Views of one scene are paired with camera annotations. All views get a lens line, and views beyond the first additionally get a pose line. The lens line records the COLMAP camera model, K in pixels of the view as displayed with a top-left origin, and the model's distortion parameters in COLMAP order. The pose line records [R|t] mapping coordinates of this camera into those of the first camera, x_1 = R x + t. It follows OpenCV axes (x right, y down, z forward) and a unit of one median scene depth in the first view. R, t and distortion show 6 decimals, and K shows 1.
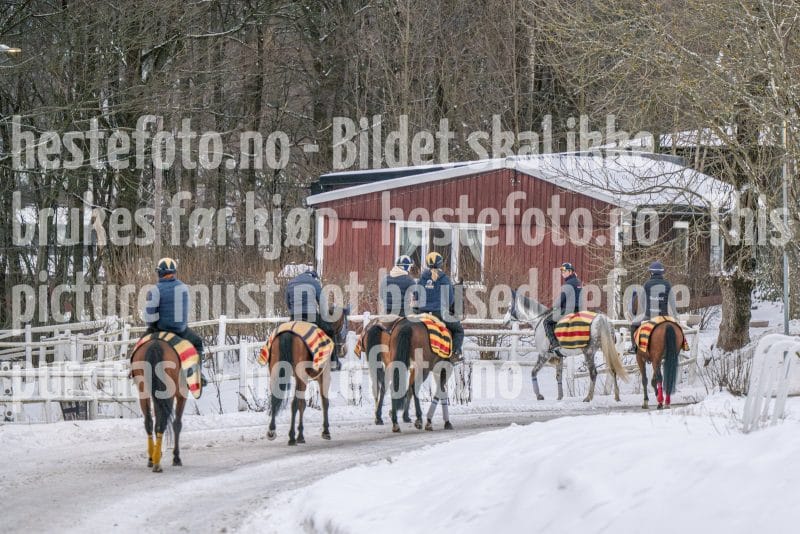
lens RADIAL K [[4014.2, 0, 401.9], [0, 4014.2, 267.0], [0, 0, 1]] dist [0.301514, 0.000000]
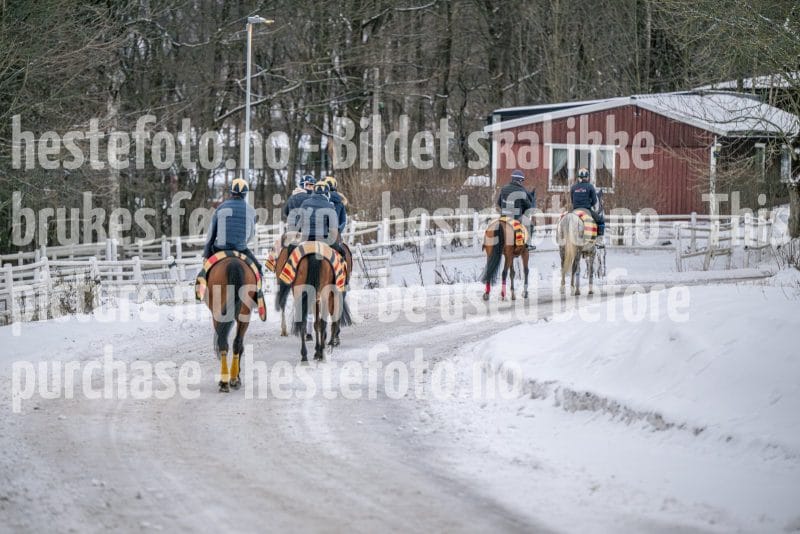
lens RADIAL K [[5190.0, 0, 399.2], [0, 5190.0, 267.0], [0, 0, 1]] dist [-0.177777, 0.000000]
pose [[0.999826, -0.006195, -0.017578, -0.021836], [0.006506, 0.999822, 0.017700, -0.001178], [0.017465, -0.017811, 0.999689, -0.761031]]
